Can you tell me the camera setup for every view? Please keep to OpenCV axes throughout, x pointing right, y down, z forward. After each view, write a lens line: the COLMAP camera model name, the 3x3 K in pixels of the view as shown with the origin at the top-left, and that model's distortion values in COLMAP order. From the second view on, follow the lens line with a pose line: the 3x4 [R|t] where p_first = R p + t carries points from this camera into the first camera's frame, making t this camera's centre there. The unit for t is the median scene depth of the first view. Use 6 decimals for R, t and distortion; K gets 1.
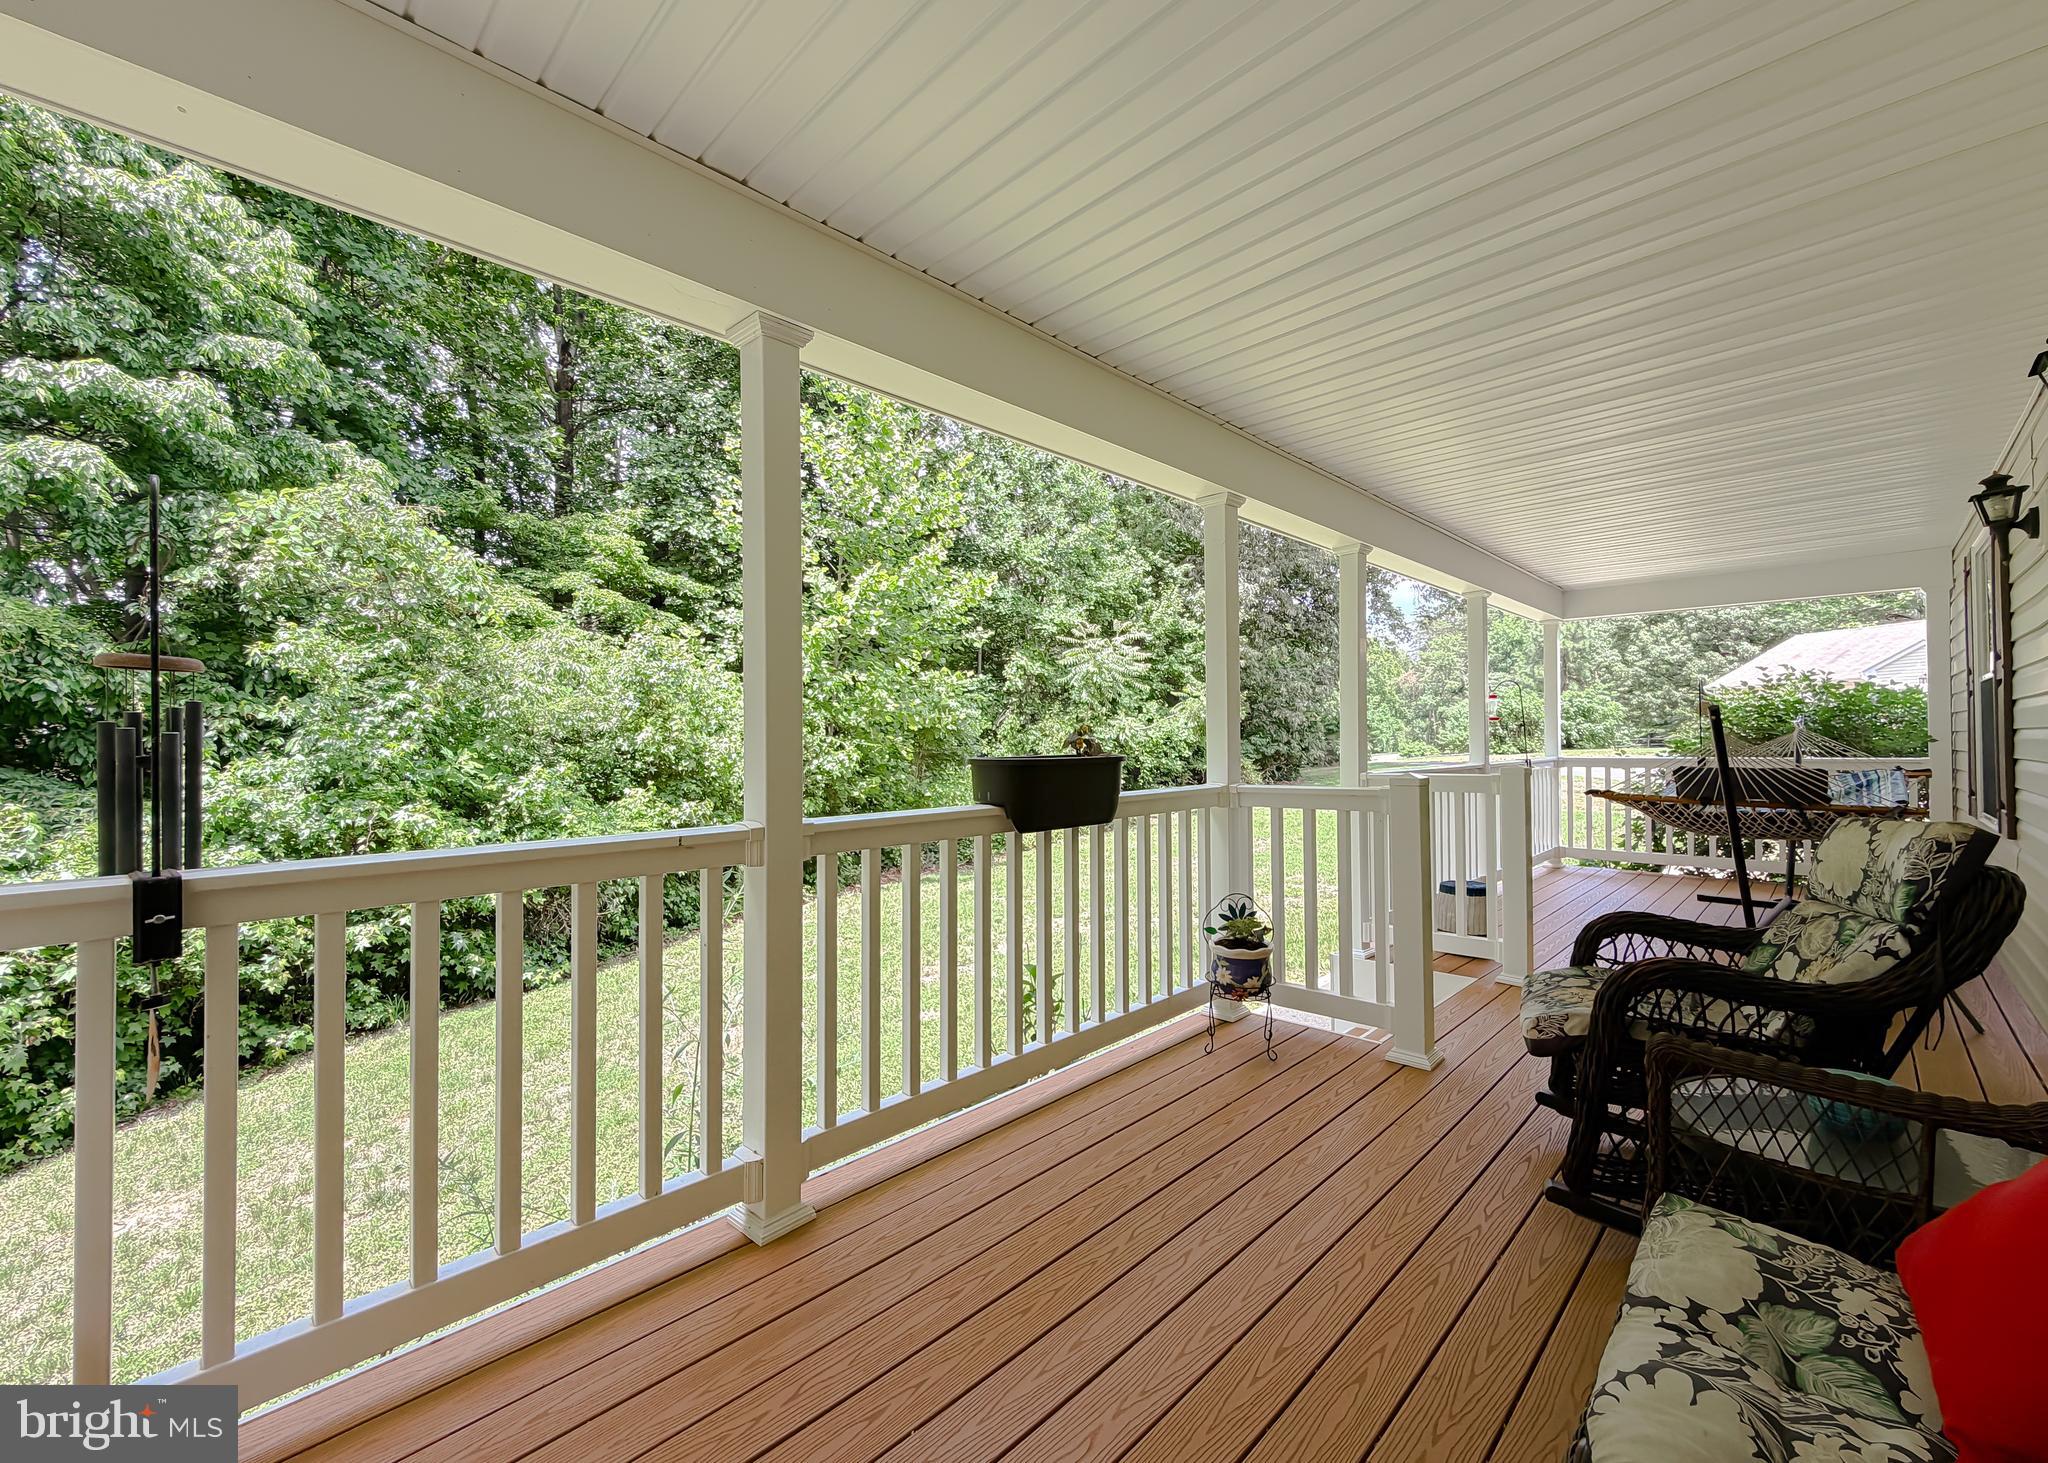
lens RADIAL K [[837.6, 0, 1024.6], [0, 837.6, 738.1], [0, 0, 1]] dist [0.001397, 0.000569]
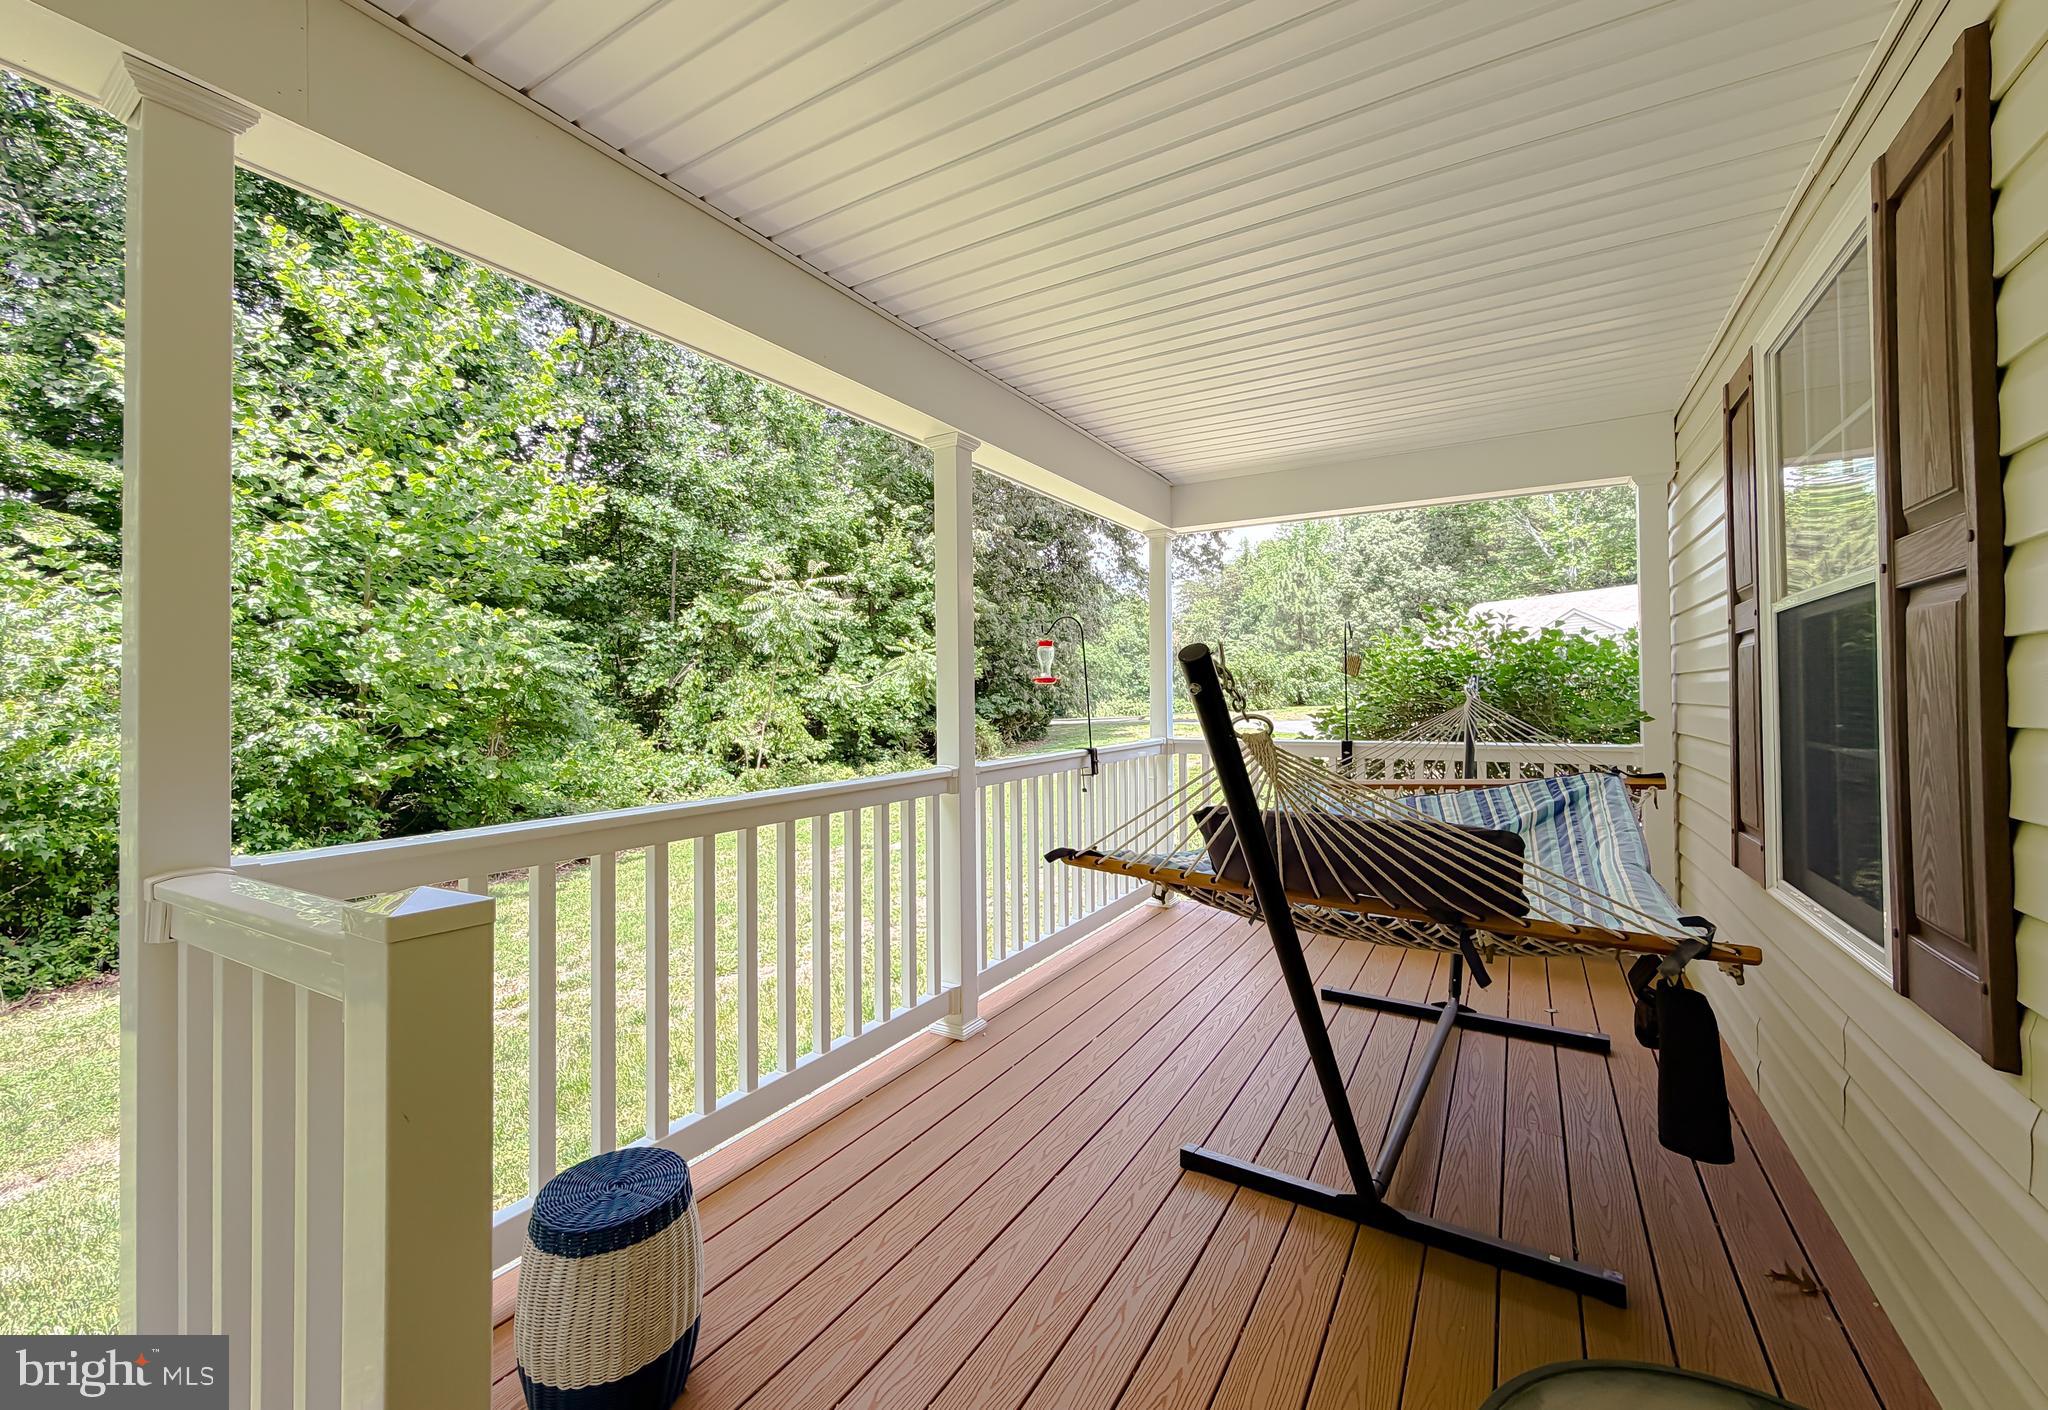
lens RADIAL K [[825.0, 0, 1026.3], [0, 825.0, 686.5], [0, 0, 1]] dist [0.007343, 0.000062]
pose [[0.970946, 0.002202, 0.239287, 0.097847], [0.000014, 0.999957, -0.009258, -0.003213], [-0.239297, 0.008993, 0.970905, 0.103675]]
